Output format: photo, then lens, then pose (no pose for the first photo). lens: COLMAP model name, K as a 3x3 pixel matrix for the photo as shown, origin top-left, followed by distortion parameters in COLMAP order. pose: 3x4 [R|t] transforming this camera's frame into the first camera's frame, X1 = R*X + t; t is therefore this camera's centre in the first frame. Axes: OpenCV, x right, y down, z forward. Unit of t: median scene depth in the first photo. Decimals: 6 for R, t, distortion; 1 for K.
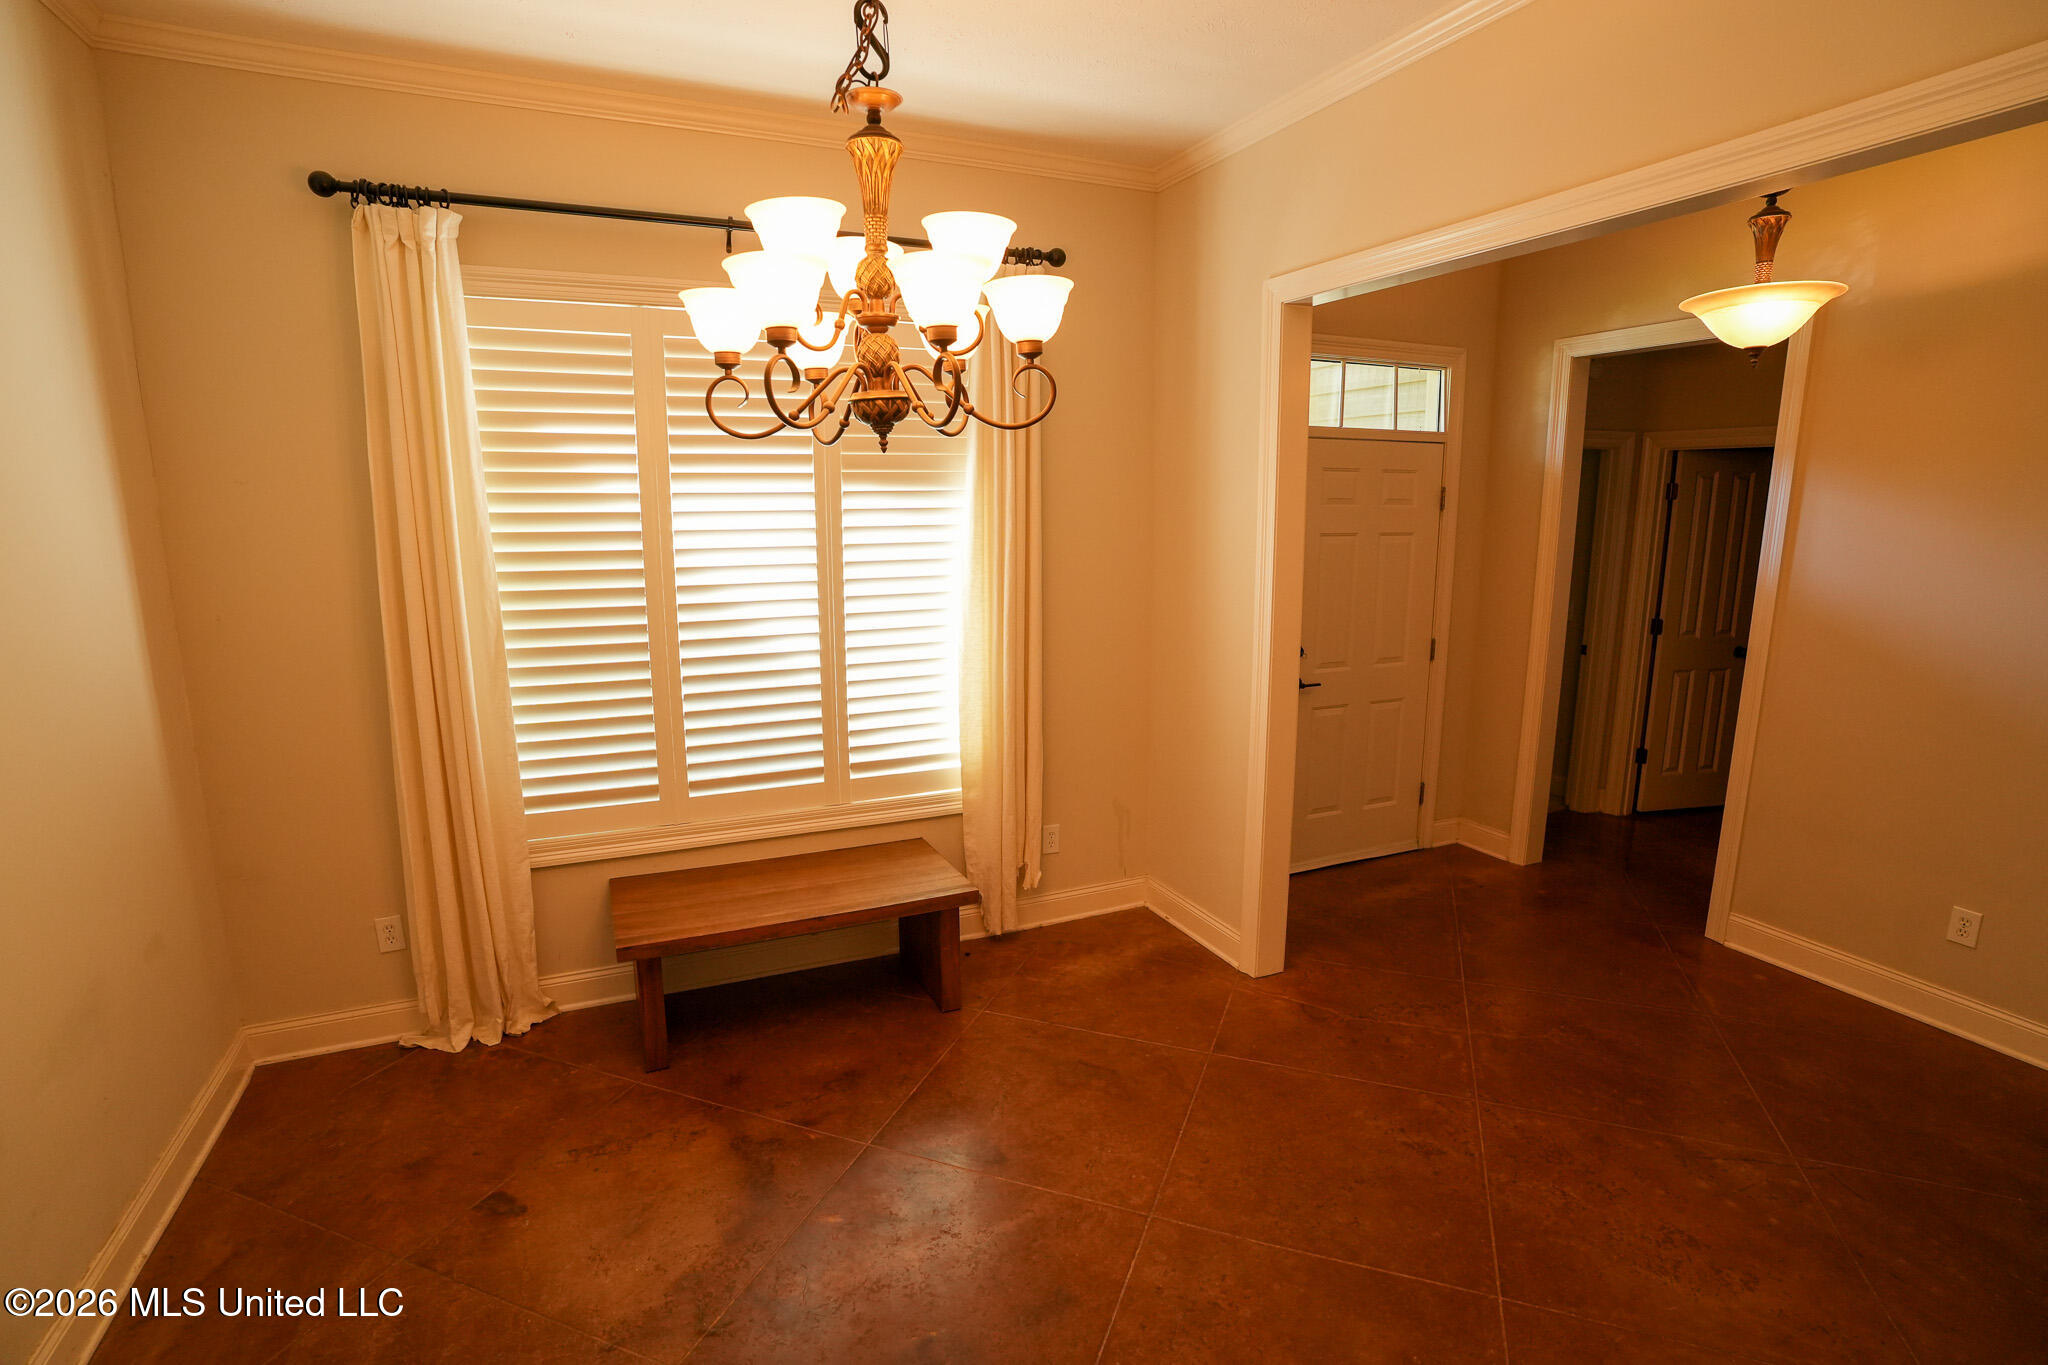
lens RADIAL K [[994.8, 0, 1020.5], [0, 994.8, 686.7], [0, 0, 1]] dist [-0.040950, 0.012389]
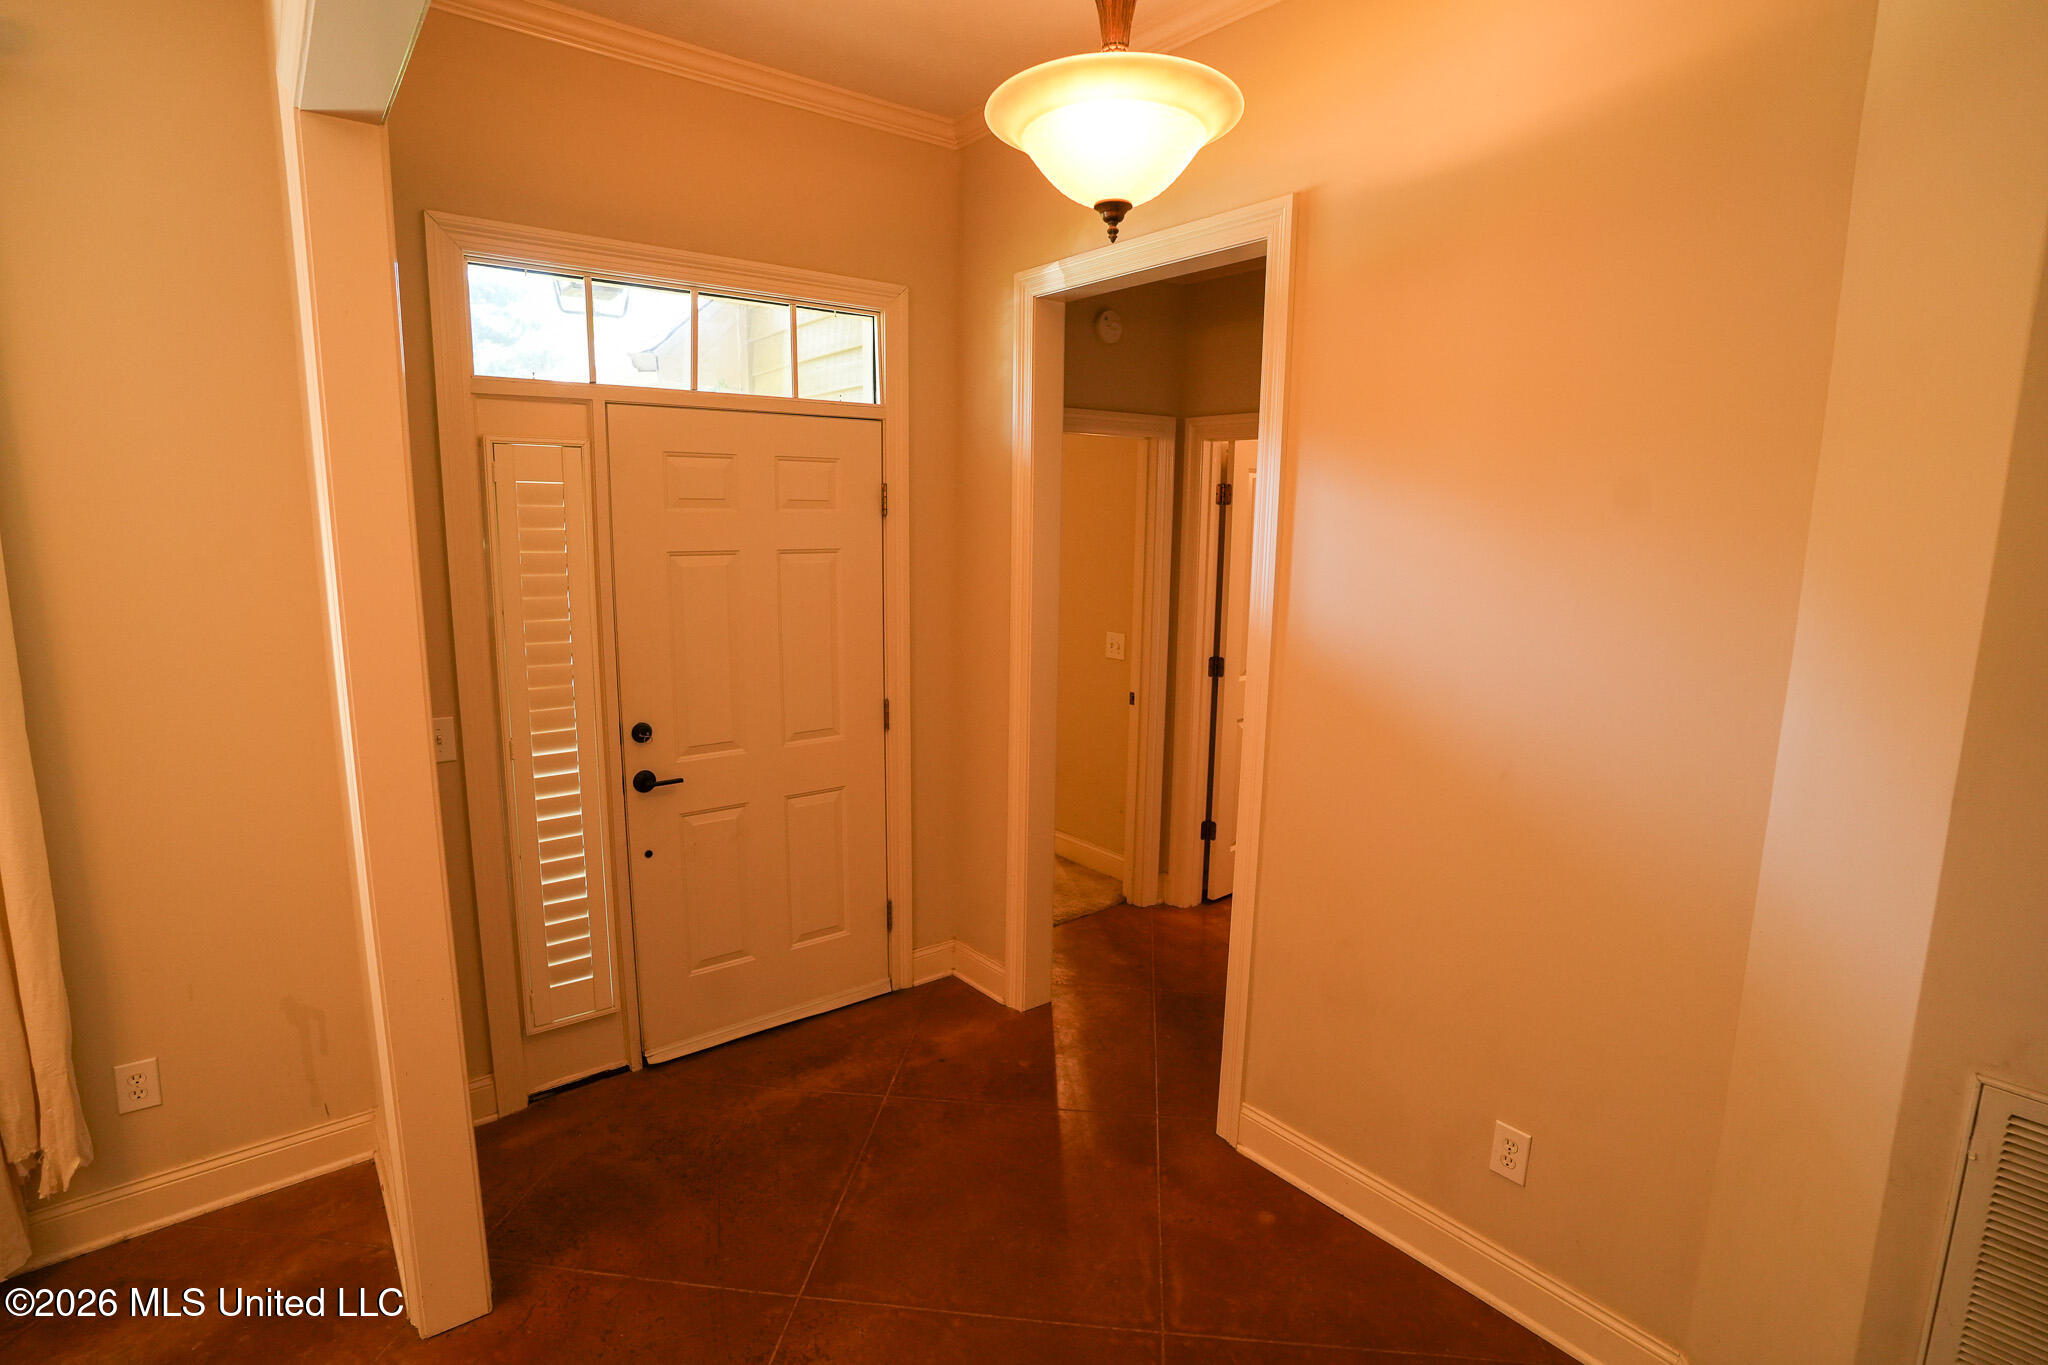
lens RADIAL K [[994.8, 0, 1027.9], [0, 994.8, 666.2], [0, 0, 1]] dist [-0.040950, 0.012389]
pose [[0.974633, -0.023474, 0.222576, 0.373872], [0.028622, 0.999392, -0.019931, -0.057105], [-0.221973, 0.025796, 0.974712, 0.300557]]
